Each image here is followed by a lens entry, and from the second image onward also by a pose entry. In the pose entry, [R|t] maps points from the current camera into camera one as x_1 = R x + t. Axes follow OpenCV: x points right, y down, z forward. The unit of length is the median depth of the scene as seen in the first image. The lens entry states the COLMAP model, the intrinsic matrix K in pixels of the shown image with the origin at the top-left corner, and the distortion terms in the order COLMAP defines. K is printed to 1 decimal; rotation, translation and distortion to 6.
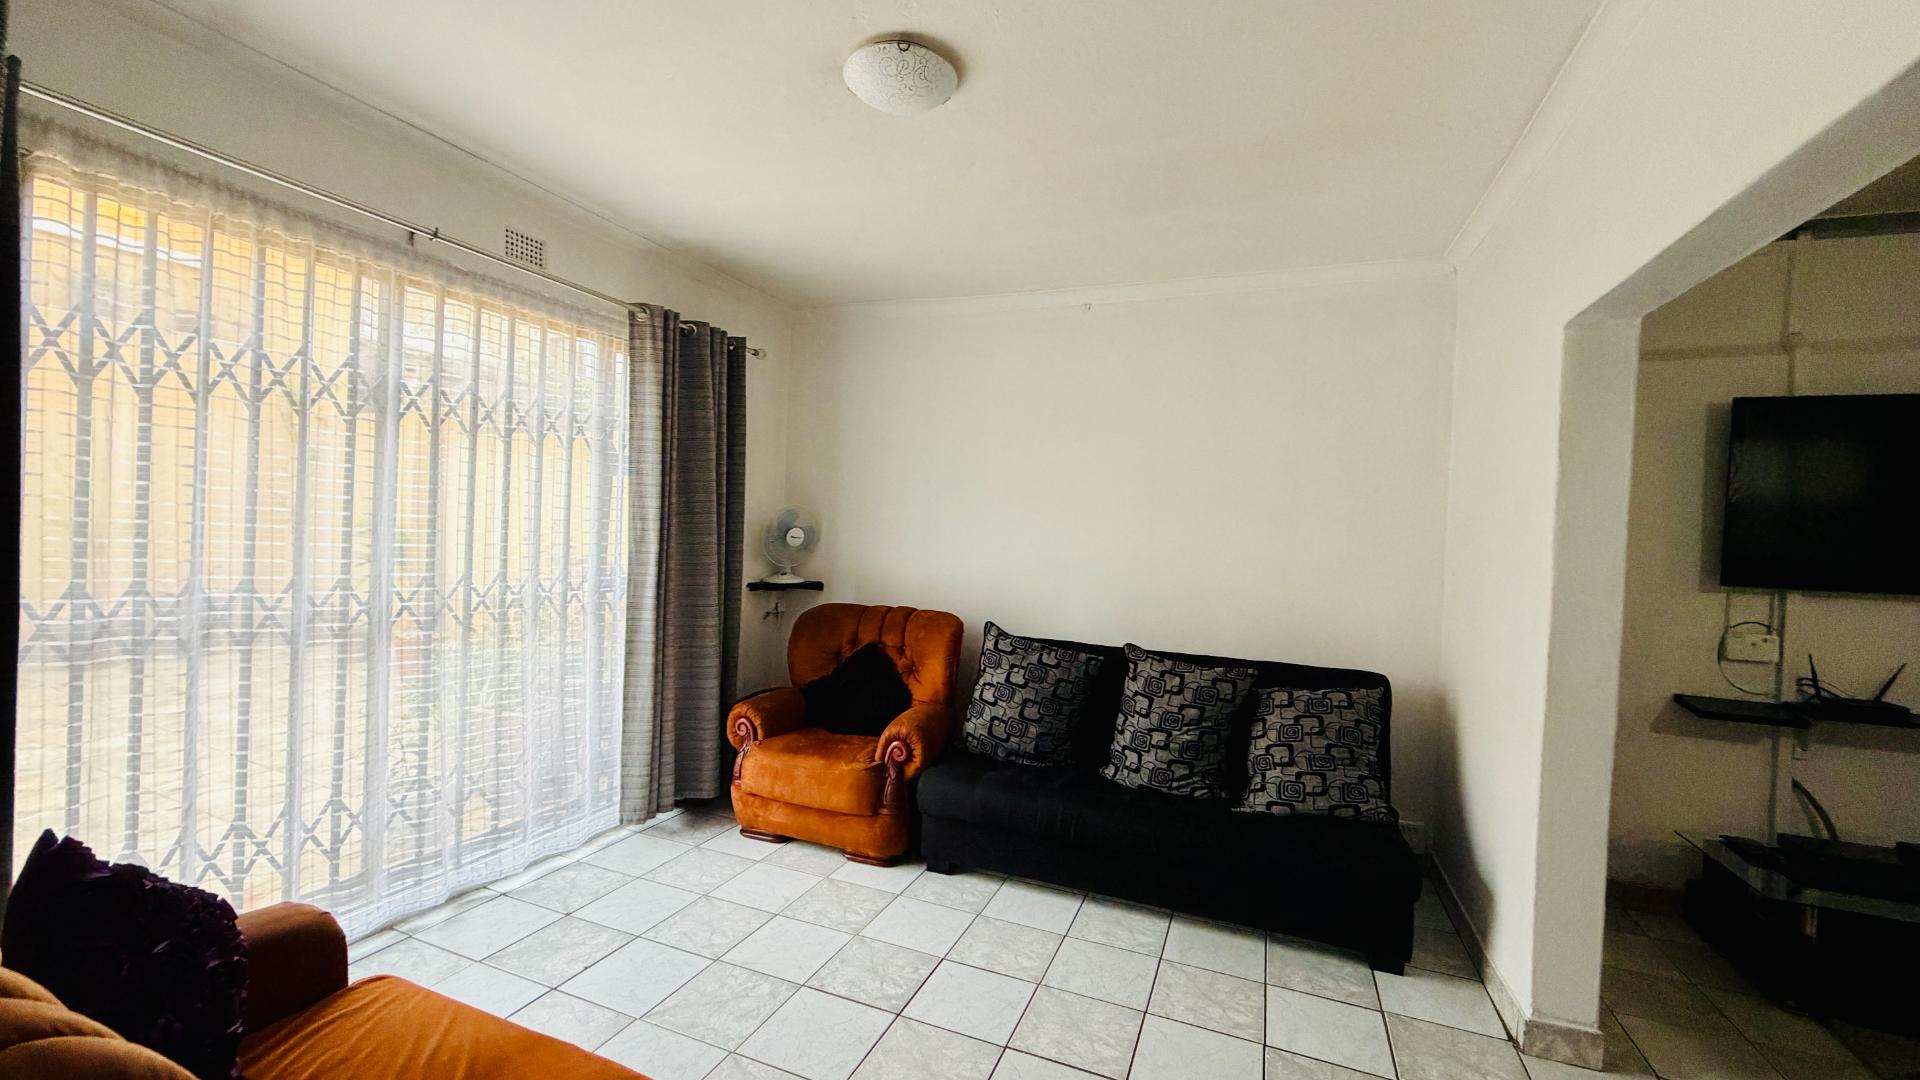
lens RADIAL K [[763.0, 0, 960.0], [0, 763.0, 540.0], [0, 0, 1]] dist [-0.001244, -0.000210]
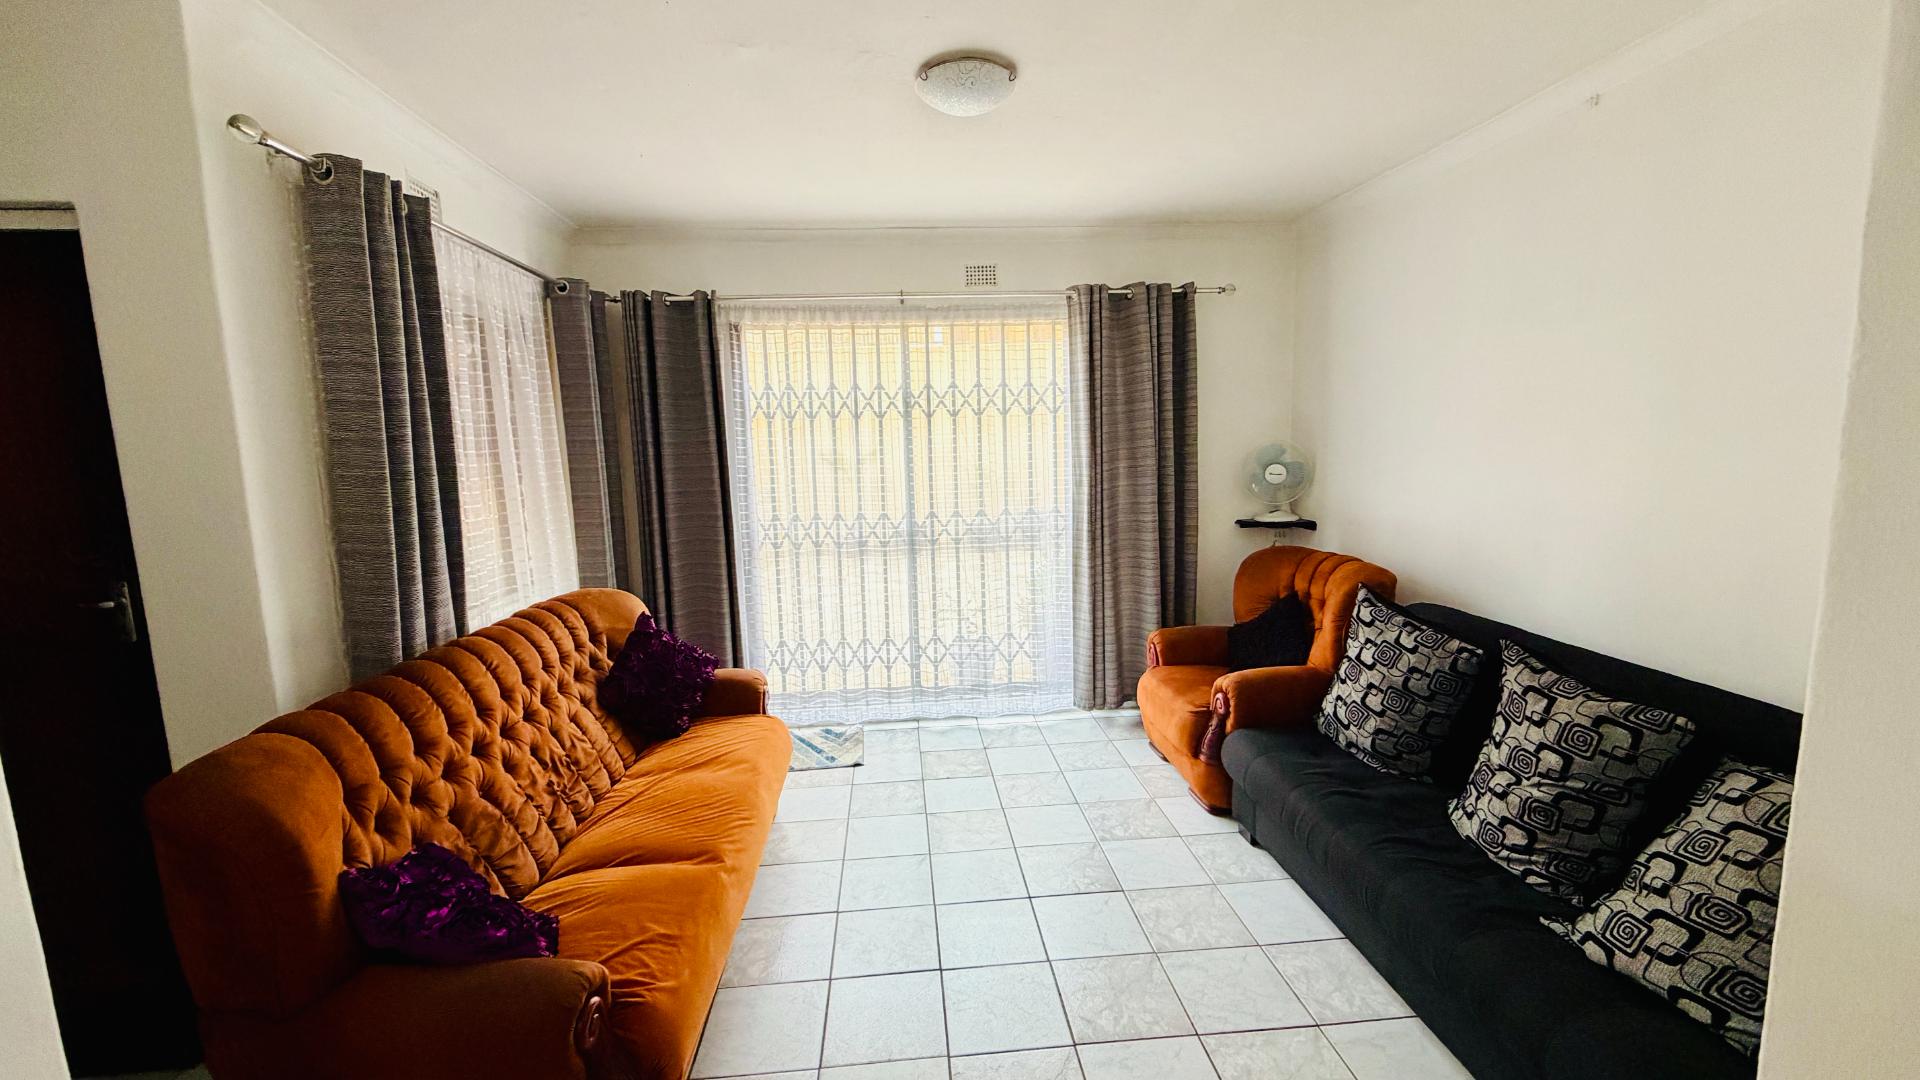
lens RADIAL K [[763.0, 0, 960.0], [0, 763.0, 540.0], [0, 0, 1]] dist [-0.001244, -0.000210]
pose [[0.455687, 0.063287, -0.887887, 0.618629], [0.035610, 0.995375, 0.089224, -0.028102], [0.889427, -0.072276, 0.451326, 0.285002]]
